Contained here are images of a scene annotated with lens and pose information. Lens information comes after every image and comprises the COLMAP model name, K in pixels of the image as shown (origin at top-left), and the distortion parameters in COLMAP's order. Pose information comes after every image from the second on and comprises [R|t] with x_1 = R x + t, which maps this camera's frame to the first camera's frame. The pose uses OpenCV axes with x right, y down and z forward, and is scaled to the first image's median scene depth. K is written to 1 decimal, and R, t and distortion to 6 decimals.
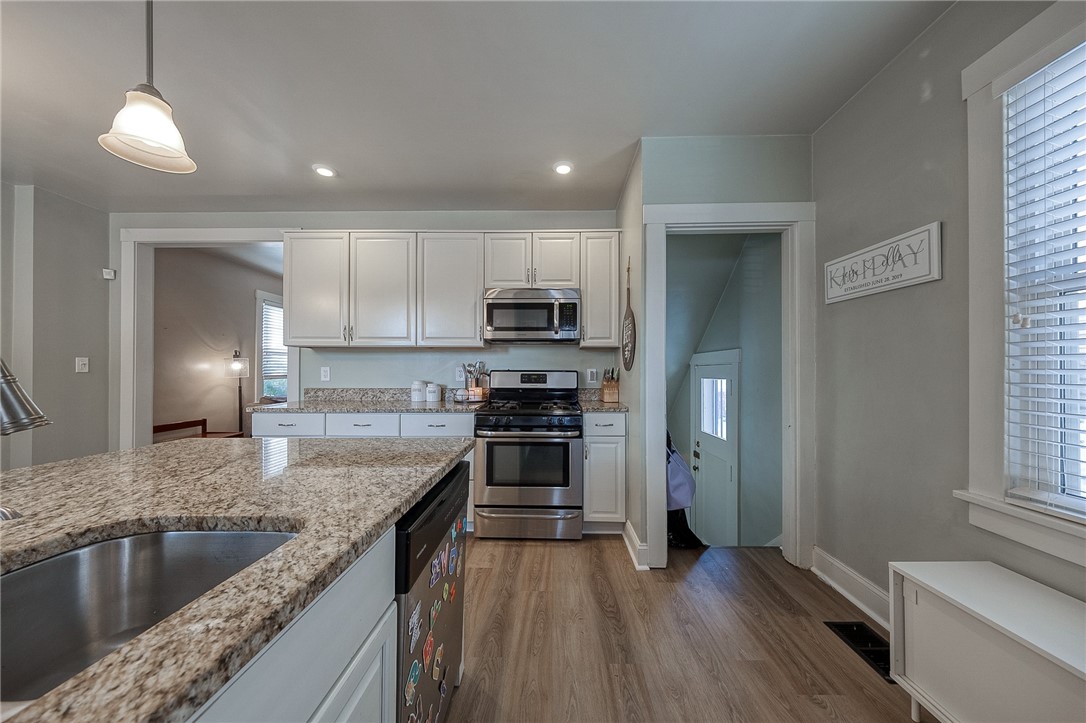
lens RADIAL K [[368.1, 0, 534.6], [0, 368.1, 370.9], [0, 0, 1]] dist [0.005511, -0.000724]
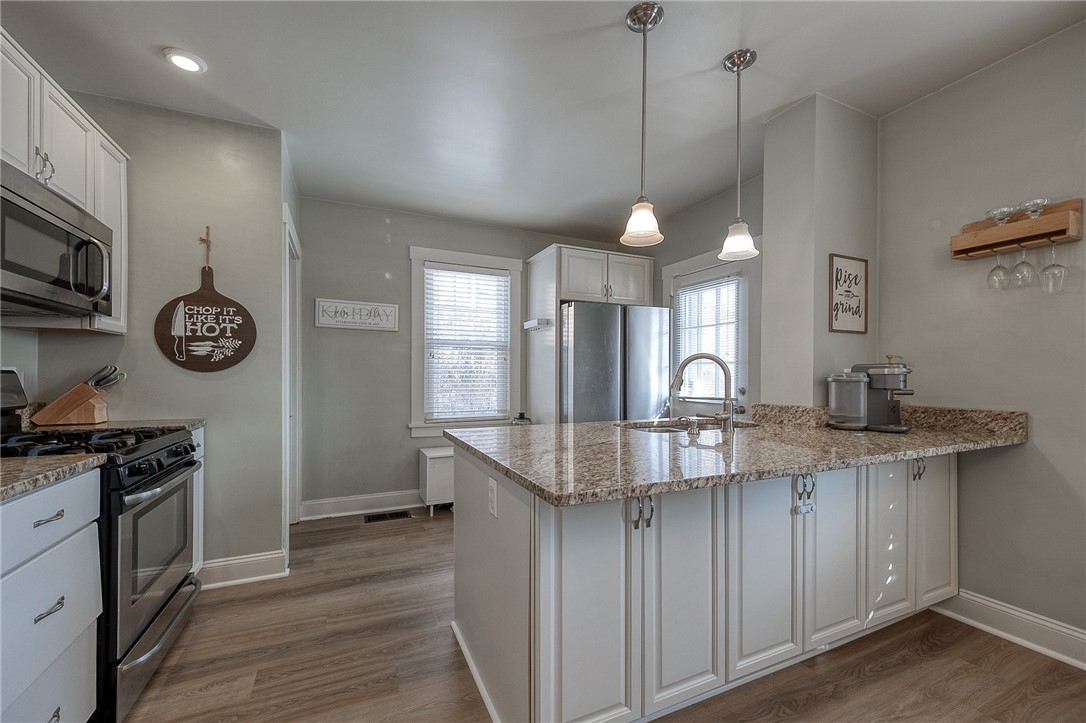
lens RADIAL K [[430.0, 0, 587.7], [0, 430.0, 371.8], [0, 0, 1]] dist [0.016087, -0.000148]
pose [[-0.532695, 0.008614, 0.846263, -1.337616], [0.001821, 0.999958, -0.009032, 0.013546], [-0.846305, -0.003271, -0.532688, 1.129228]]
